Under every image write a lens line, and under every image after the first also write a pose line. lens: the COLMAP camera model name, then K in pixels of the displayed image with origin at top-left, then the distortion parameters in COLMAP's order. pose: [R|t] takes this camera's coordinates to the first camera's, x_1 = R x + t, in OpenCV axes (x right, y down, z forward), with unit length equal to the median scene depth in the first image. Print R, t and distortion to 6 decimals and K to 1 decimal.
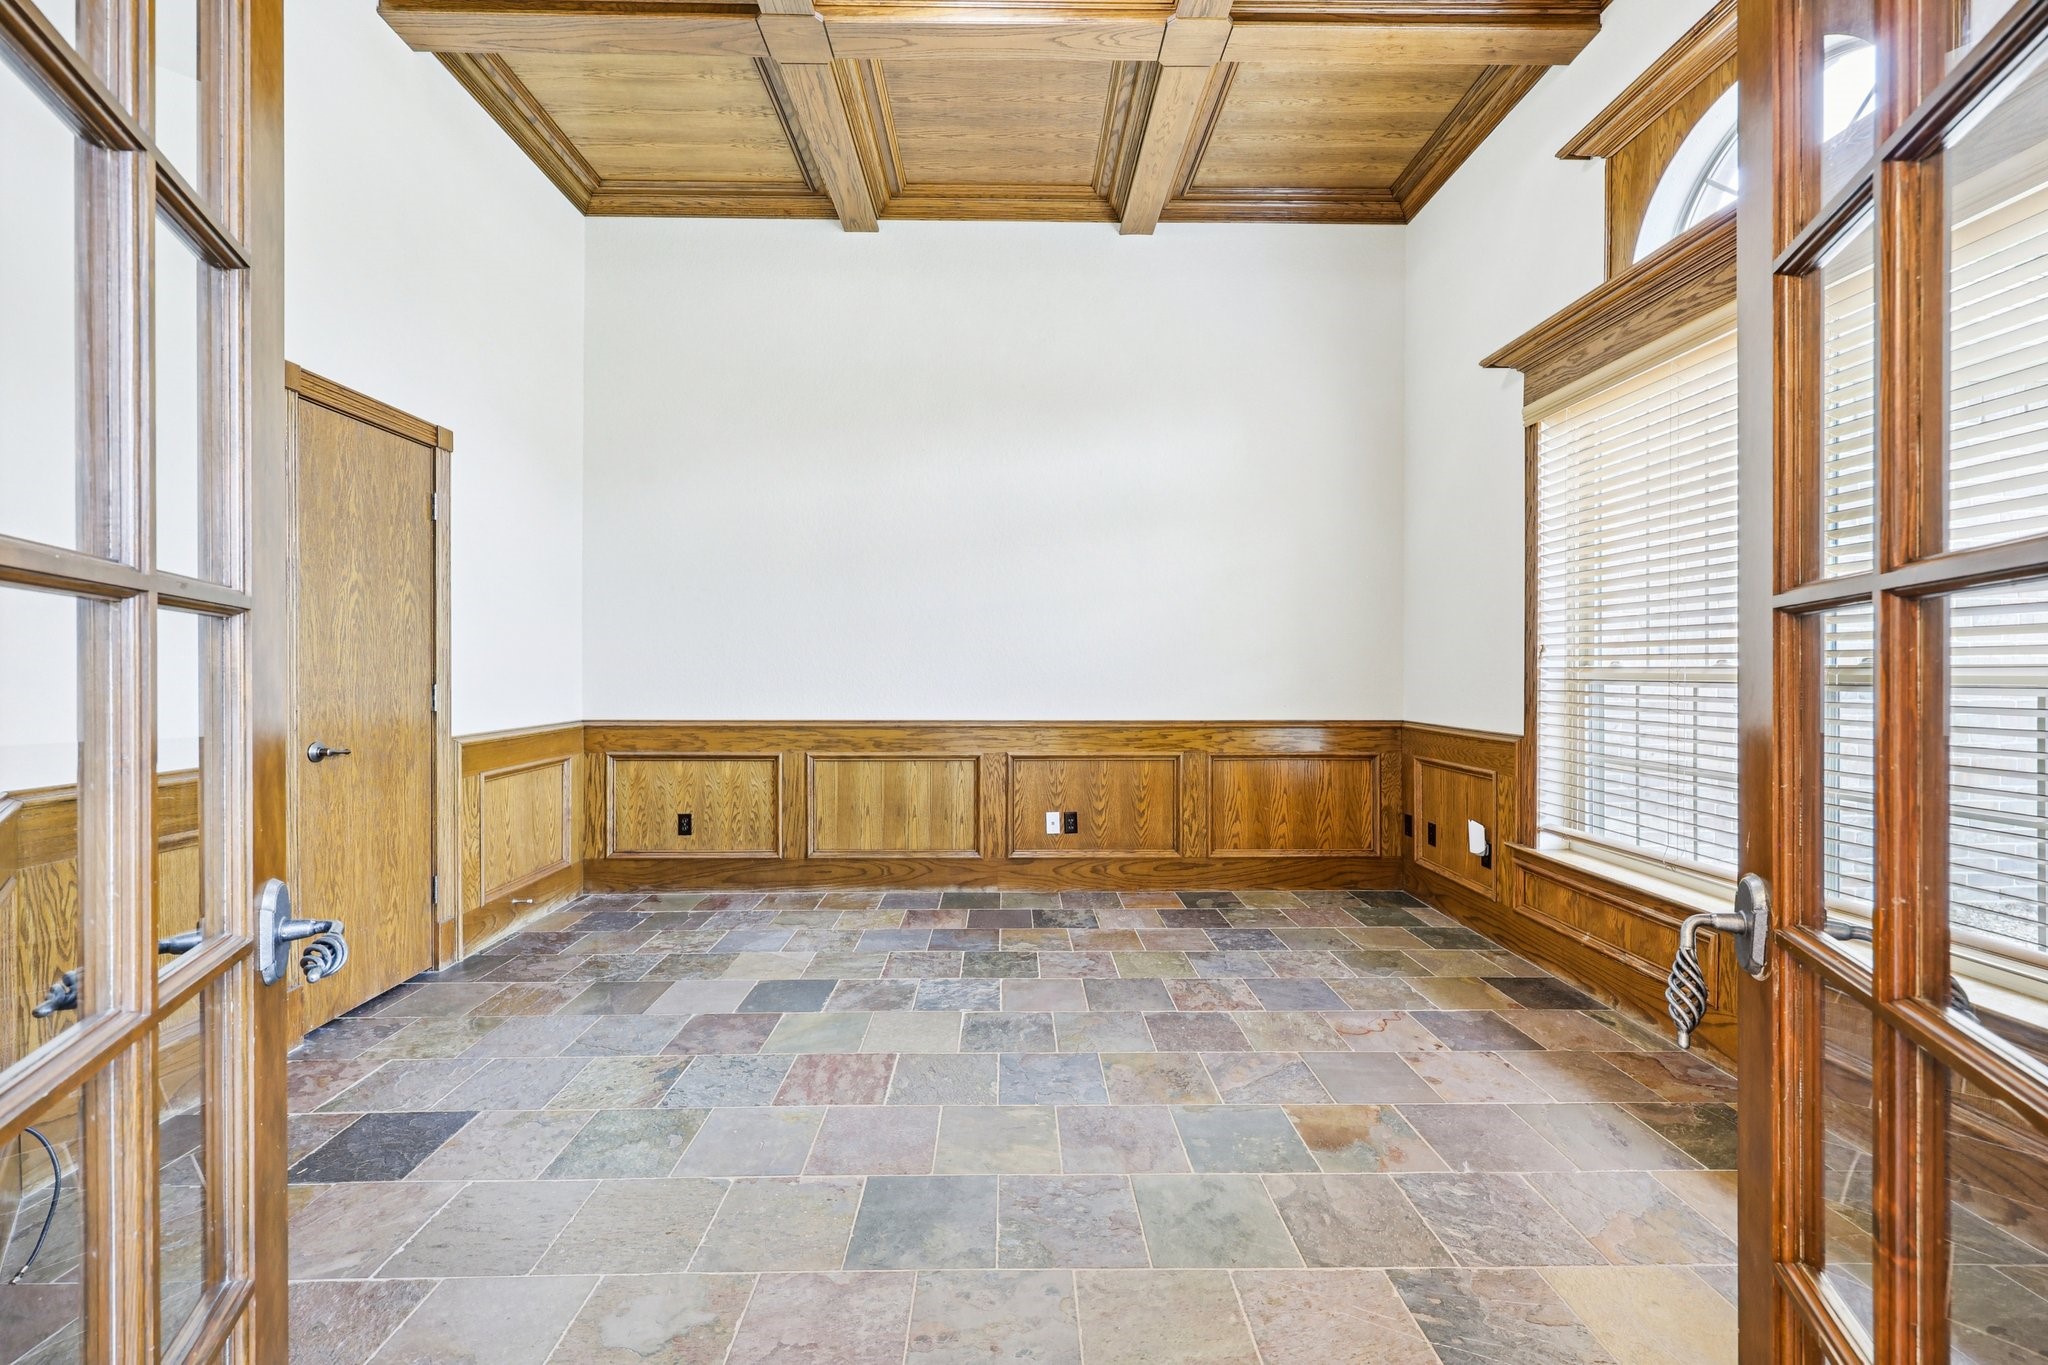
lens RADIAL K [[821.5, 0, 1023.1], [0, 821.5, 671.1], [0, 0, 1]] dist [-0.003519, -0.000366]
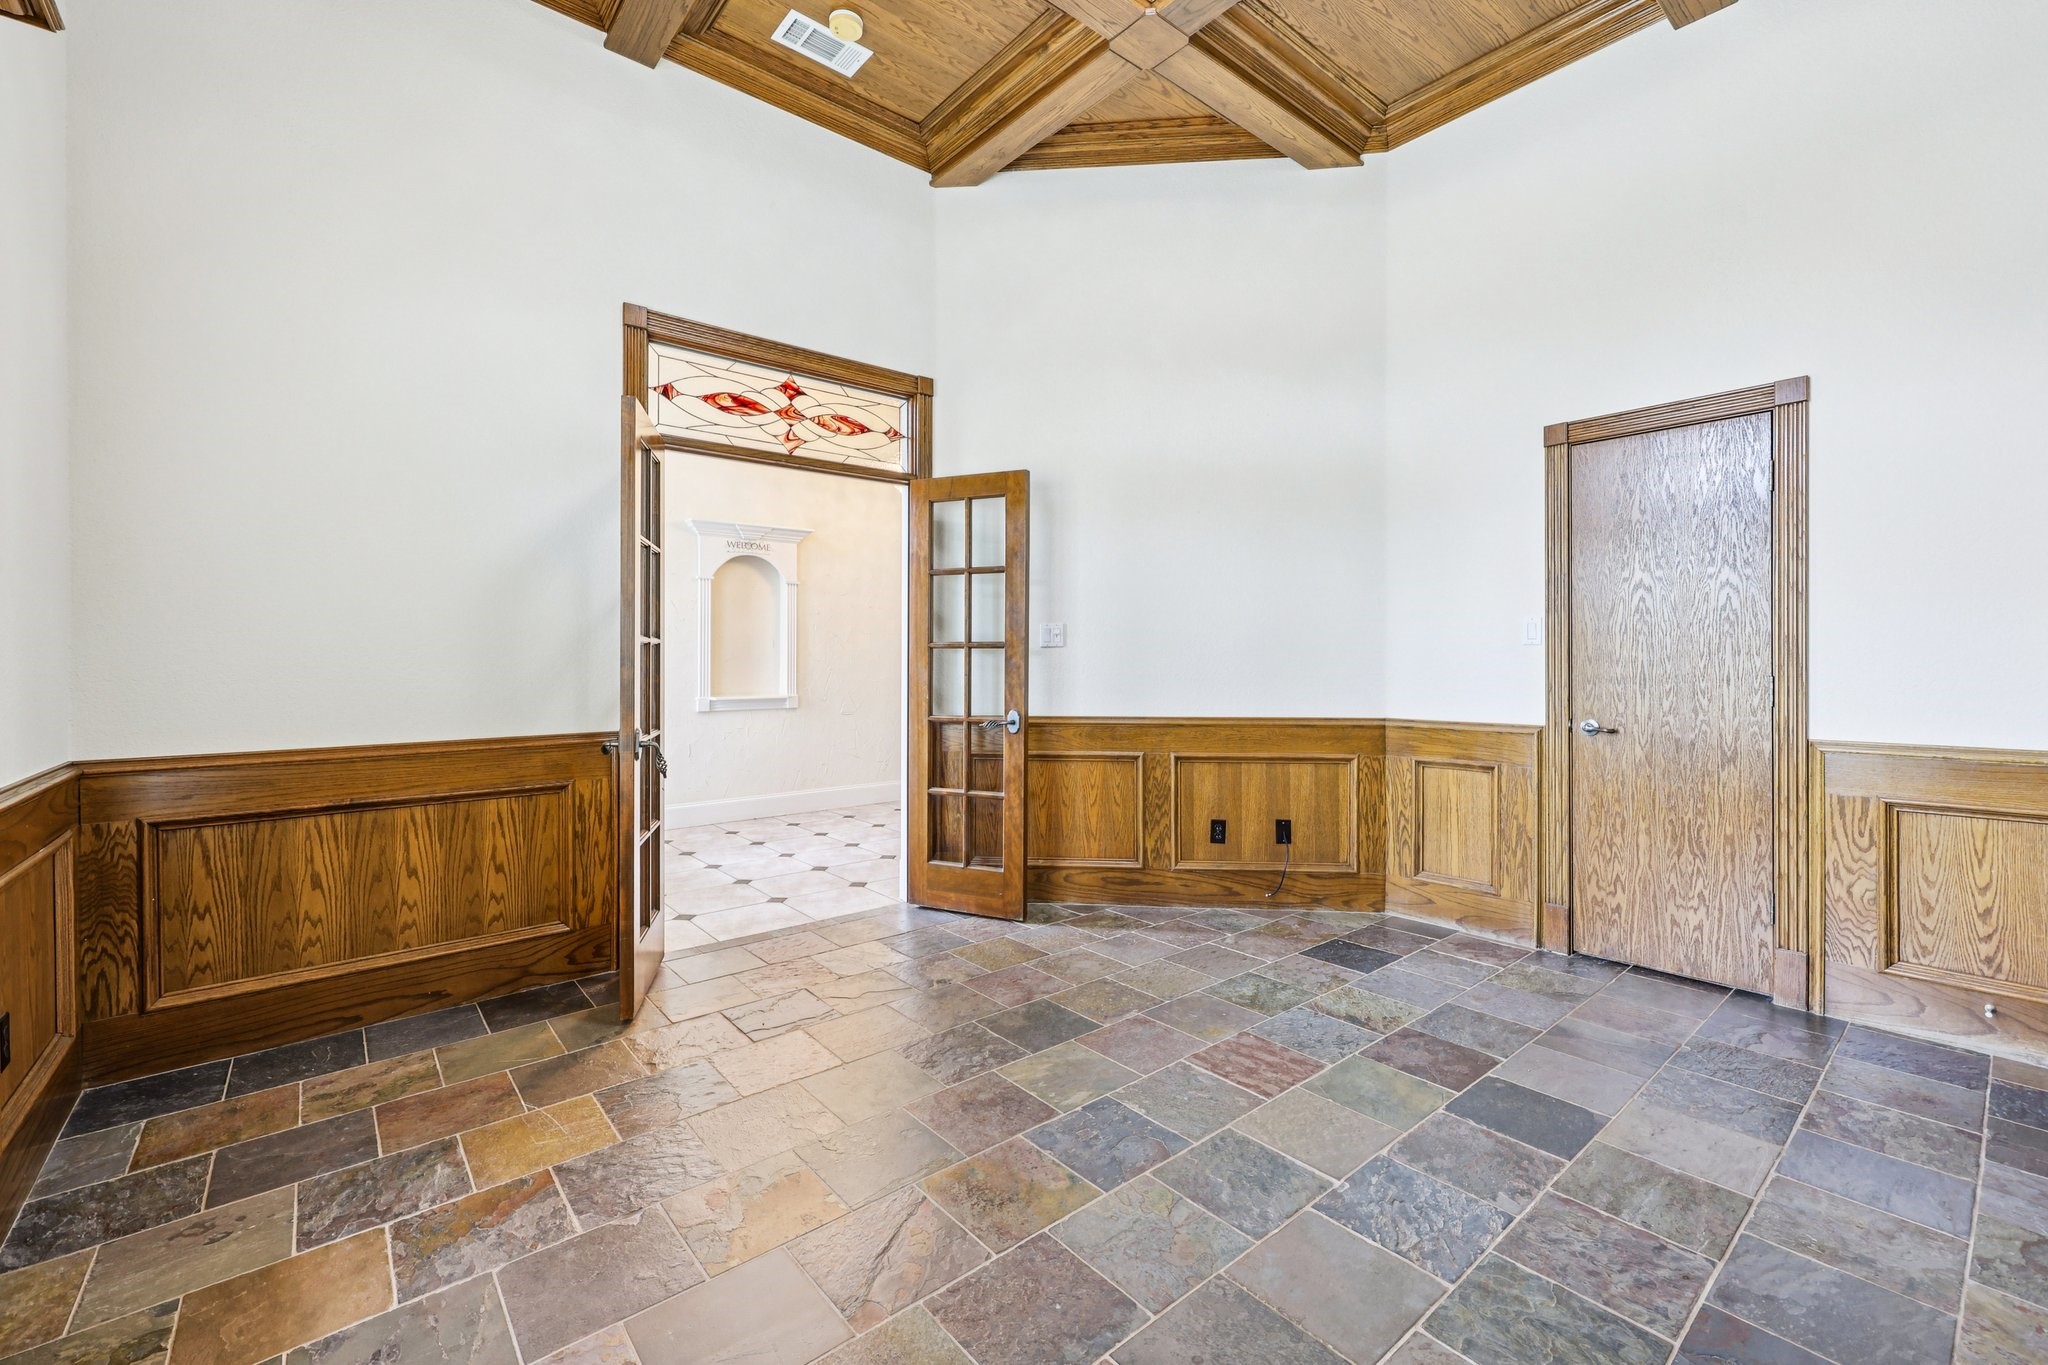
lens RADIAL K [[821.5, 0, 1022.4], [0, 821.5, 665.5], [0, 0, 1]] dist [-0.003519, -0.000366]
pose [[-0.776843, 0.007042, -0.629655, 0.531748], [0.000414, 0.999943, 0.010673, -0.006604], [0.629694, 0.008031, -0.776802, 1.337420]]
